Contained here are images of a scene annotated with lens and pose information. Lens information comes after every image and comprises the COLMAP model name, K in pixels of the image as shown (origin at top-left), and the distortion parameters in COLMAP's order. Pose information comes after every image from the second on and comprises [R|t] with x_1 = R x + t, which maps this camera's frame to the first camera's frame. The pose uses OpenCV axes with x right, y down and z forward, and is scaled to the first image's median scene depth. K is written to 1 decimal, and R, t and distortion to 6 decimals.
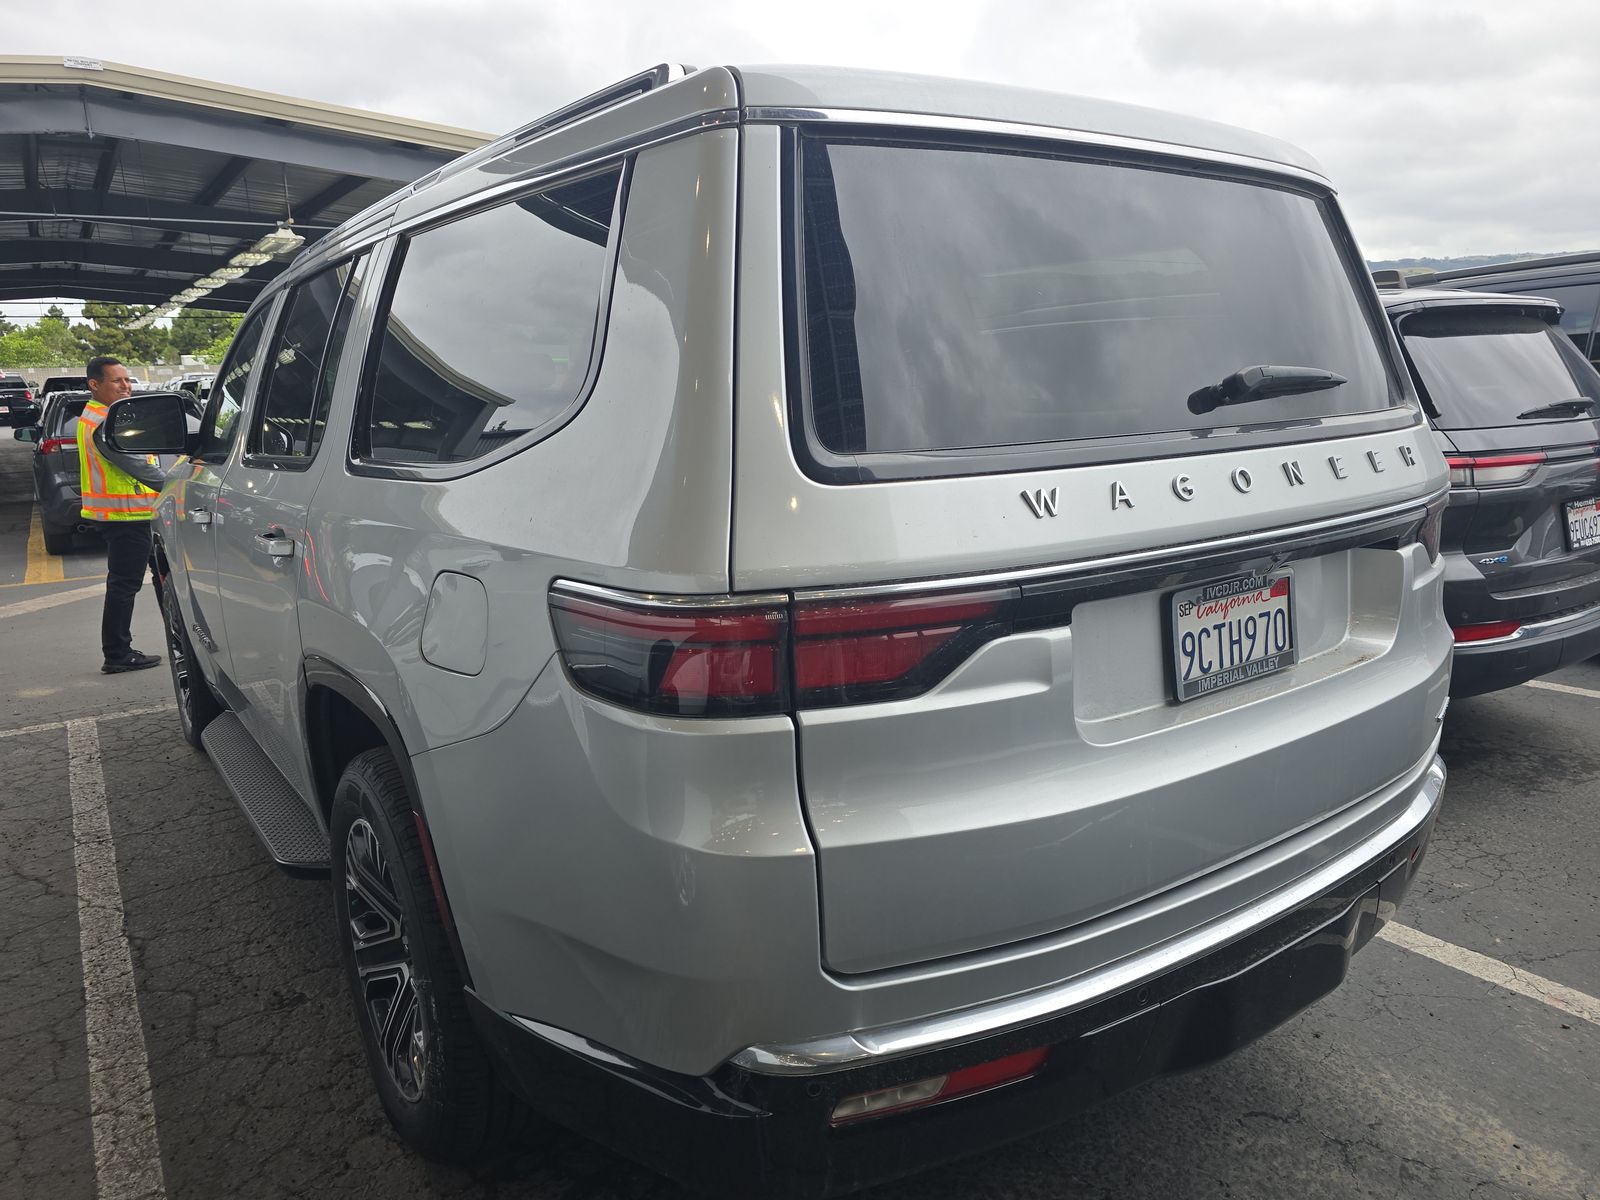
lens RADIAL K [[1142.2, 0, 800.0], [0, 1142.2, 600.0], [0, 0, 1]] dist [0.069271, -0.065690]
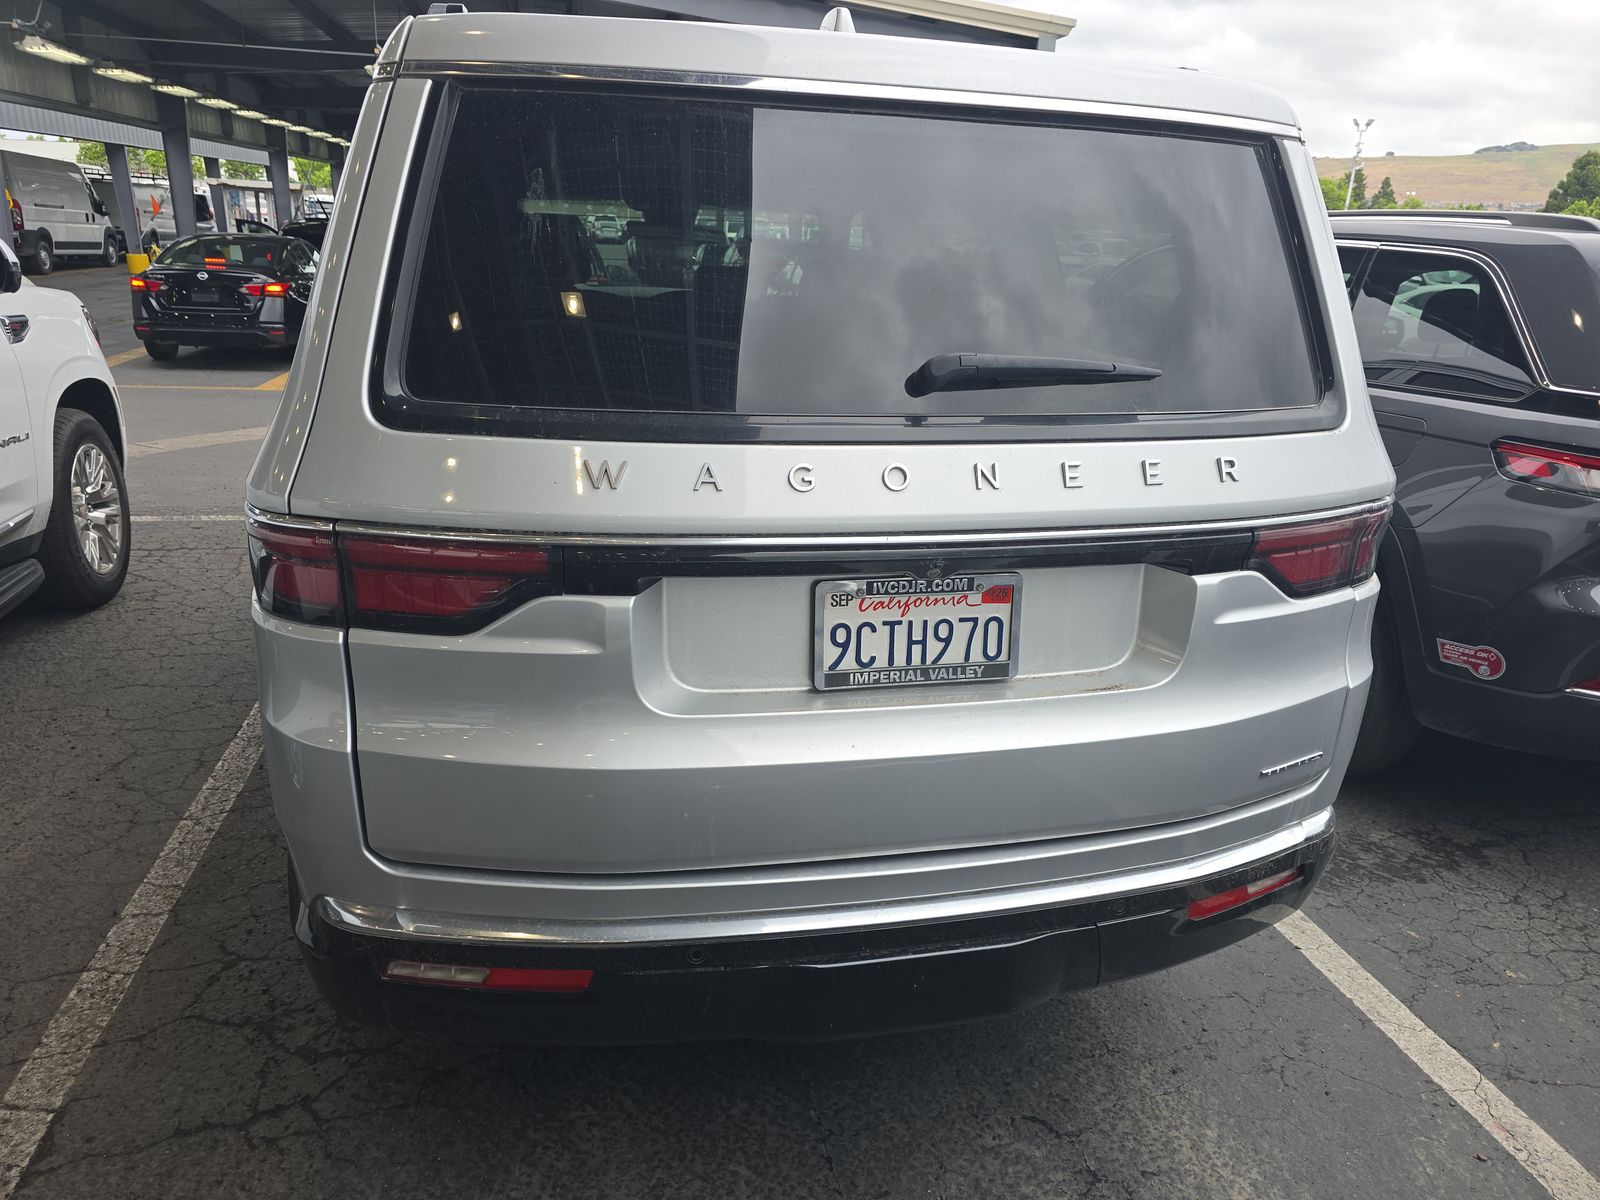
lens RADIAL K [[1142.2, 0, 800.0], [0, 1142.2, 600.0], [0, 0, 1]] dist [0.069271, -0.065690]
pose [[0.916706, 0.184527, -0.354401, 0.614322], [-0.142792, 0.979694, 0.140751, -0.116842], [0.373177, -0.078422, 0.924440, 0.087296]]
